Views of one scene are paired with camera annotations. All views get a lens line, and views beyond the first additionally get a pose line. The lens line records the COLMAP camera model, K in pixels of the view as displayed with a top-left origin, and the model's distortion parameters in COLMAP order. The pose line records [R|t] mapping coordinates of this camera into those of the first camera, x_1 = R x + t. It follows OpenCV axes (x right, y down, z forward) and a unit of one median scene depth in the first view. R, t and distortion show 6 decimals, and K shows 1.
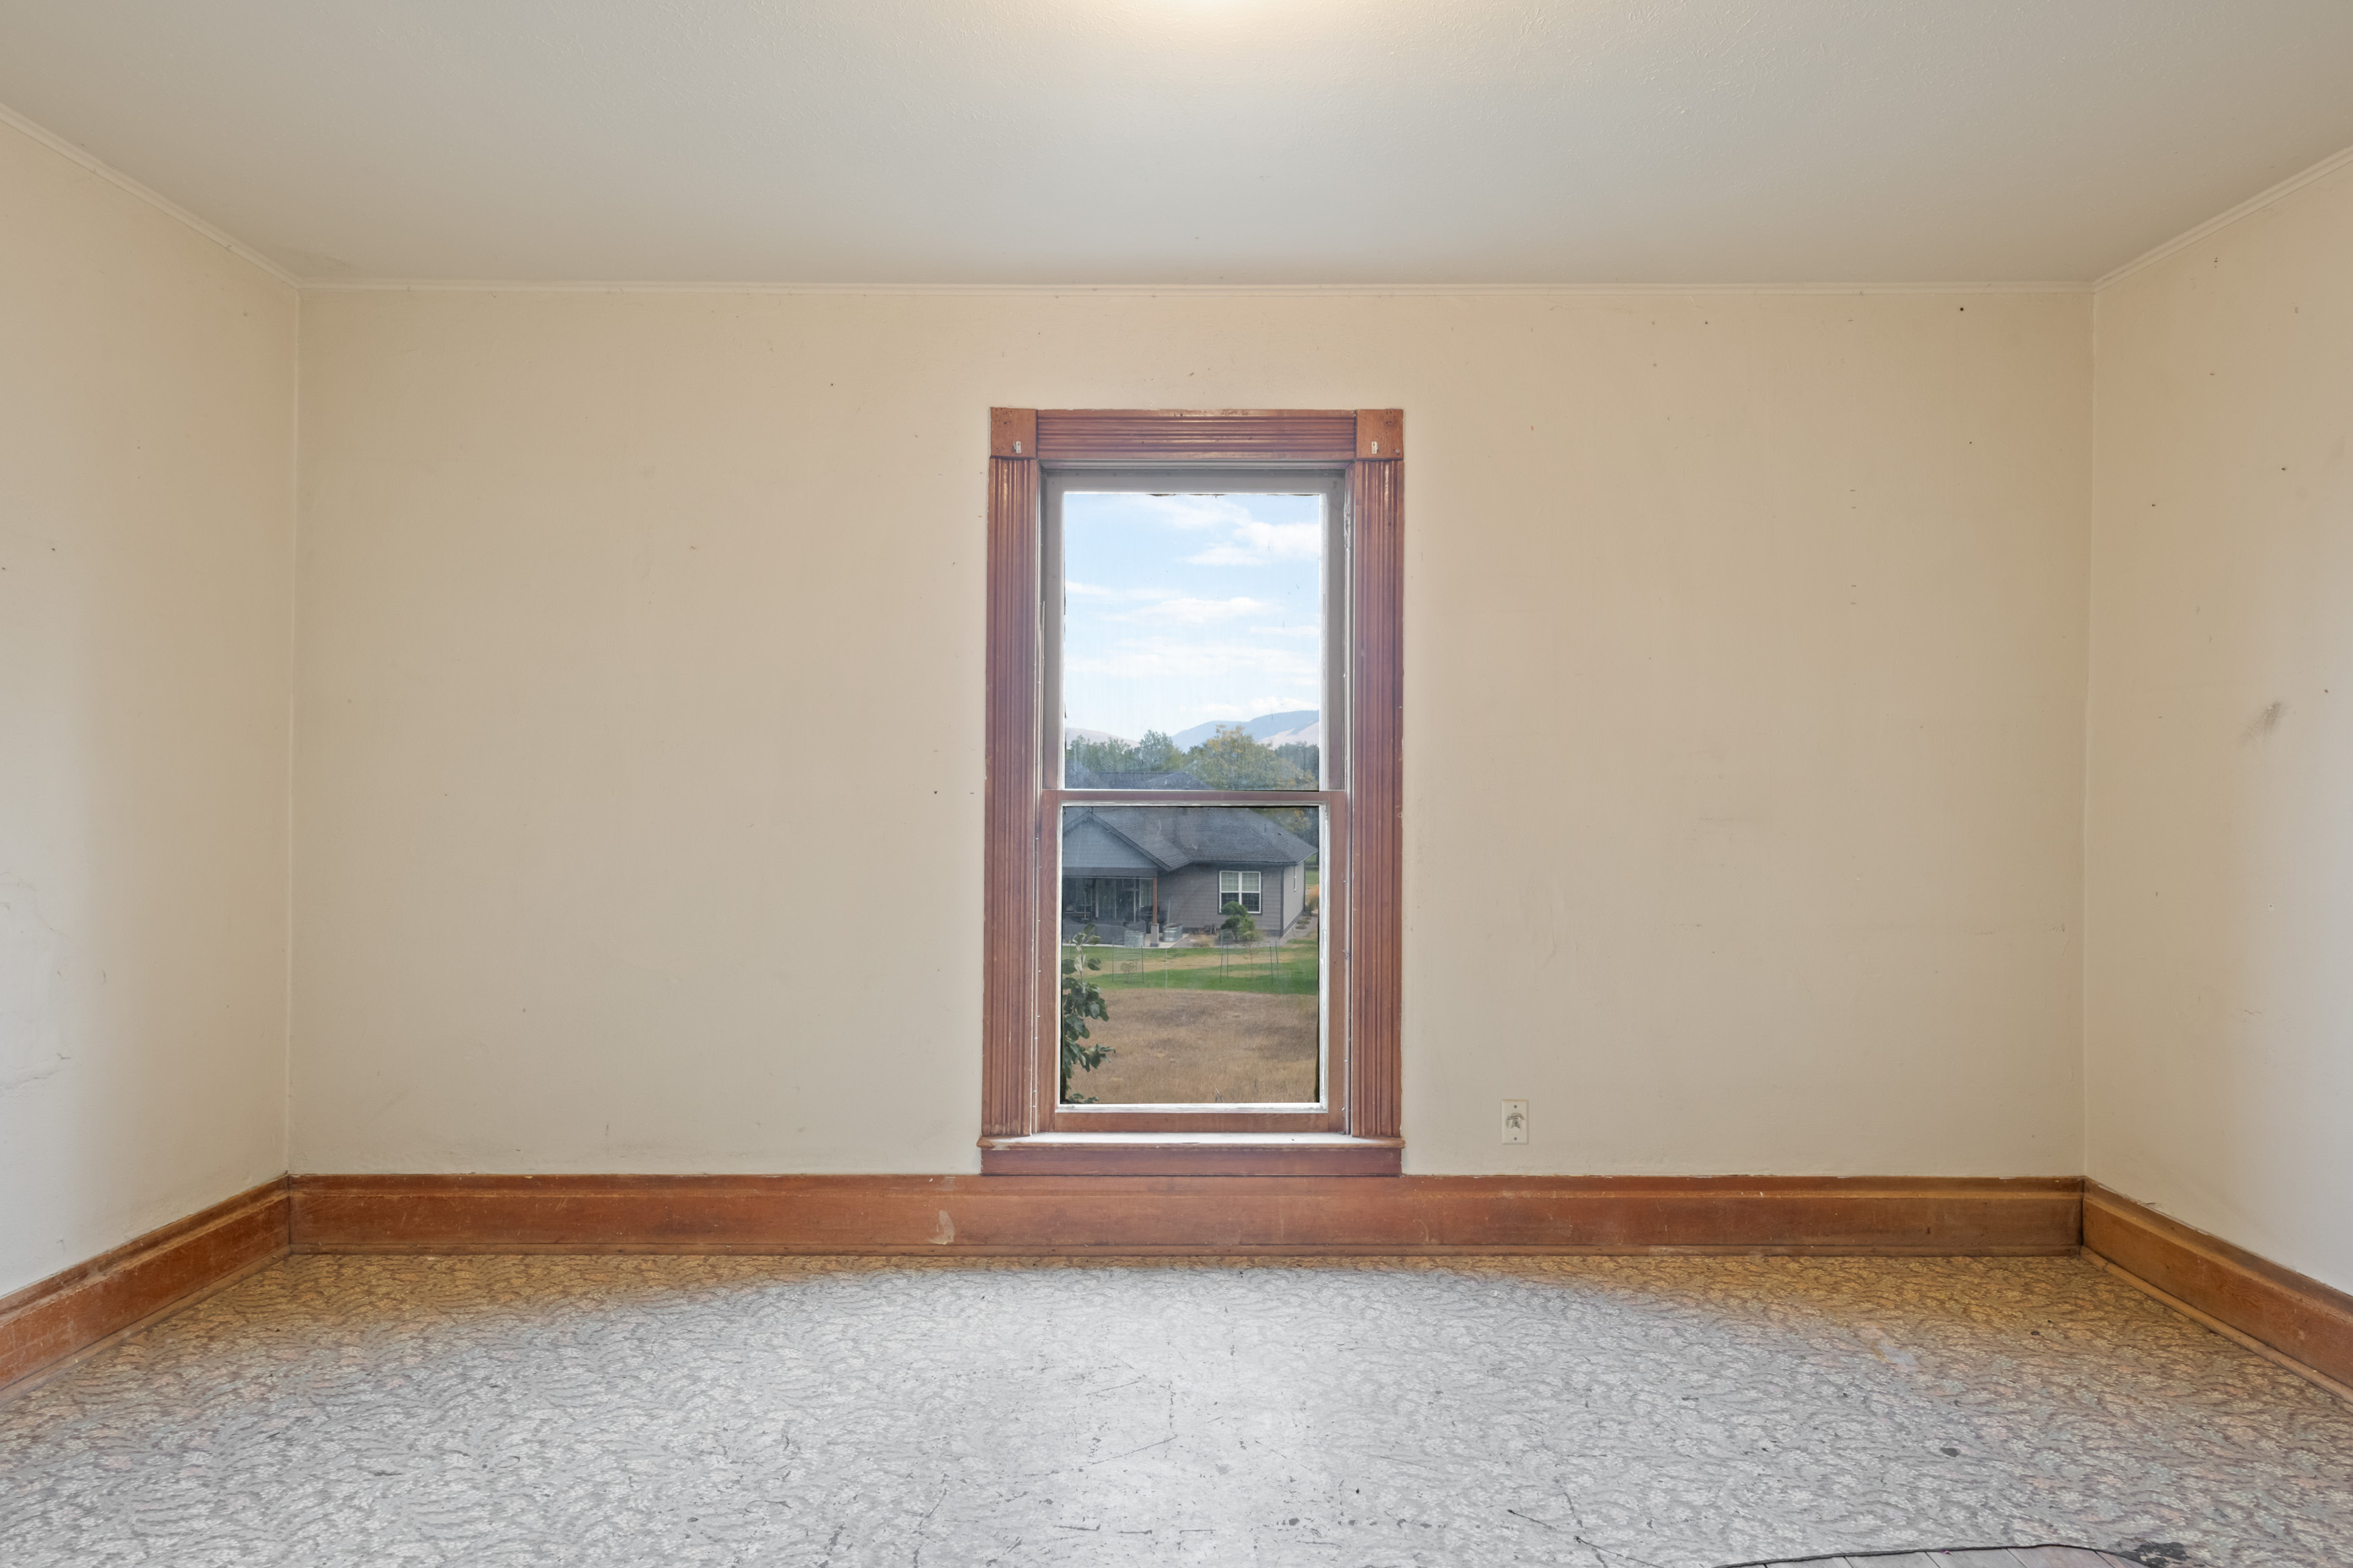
lens RADIAL K [[1416.0, 0, 1166.2], [0, 1416.0, 769.3], [0, 0, 1]] dist [0.031928, -0.016695]
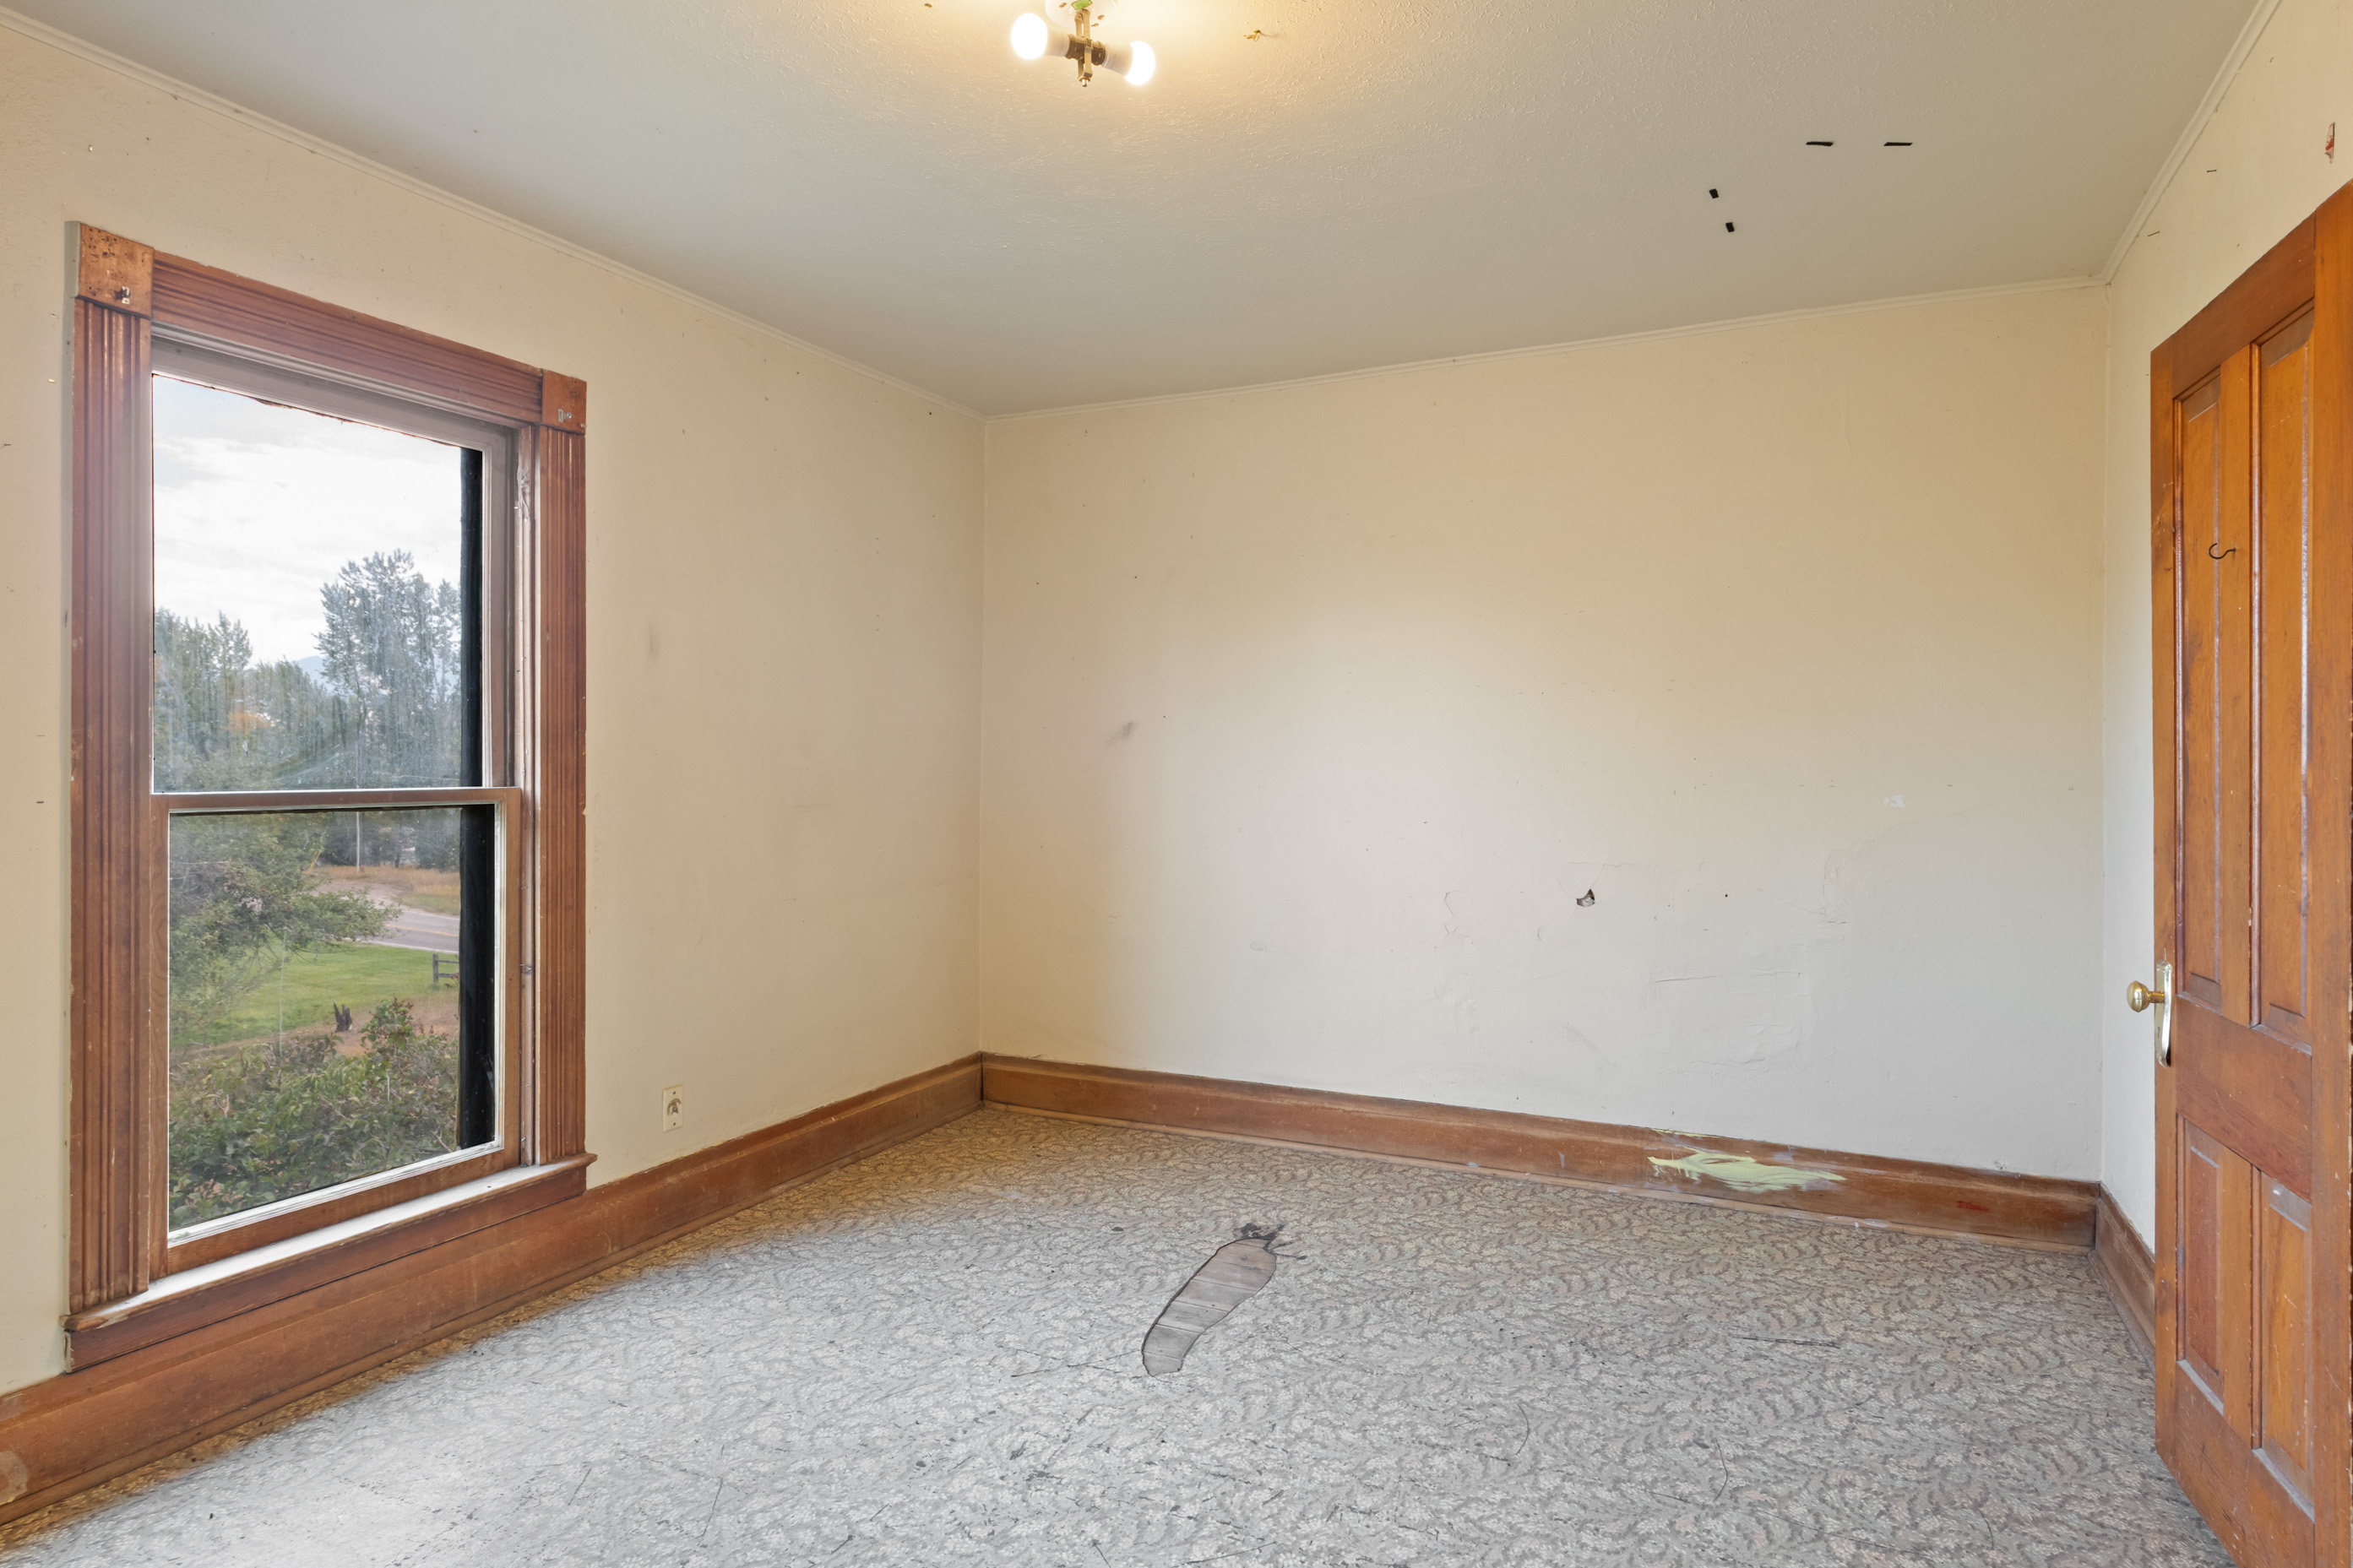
lens RADIAL K [[1416.0, 0, 1166.2], [0, 1416.0, 769.3], [0, 0, 1]] dist [0.031928, -0.016695]
pose [[0.407397, -0.007355, 0.913222, -0.551792], [-0.005448, 0.999930, 0.010484, -0.008647], [-0.913235, -0.009246, 0.407328, 0.264242]]
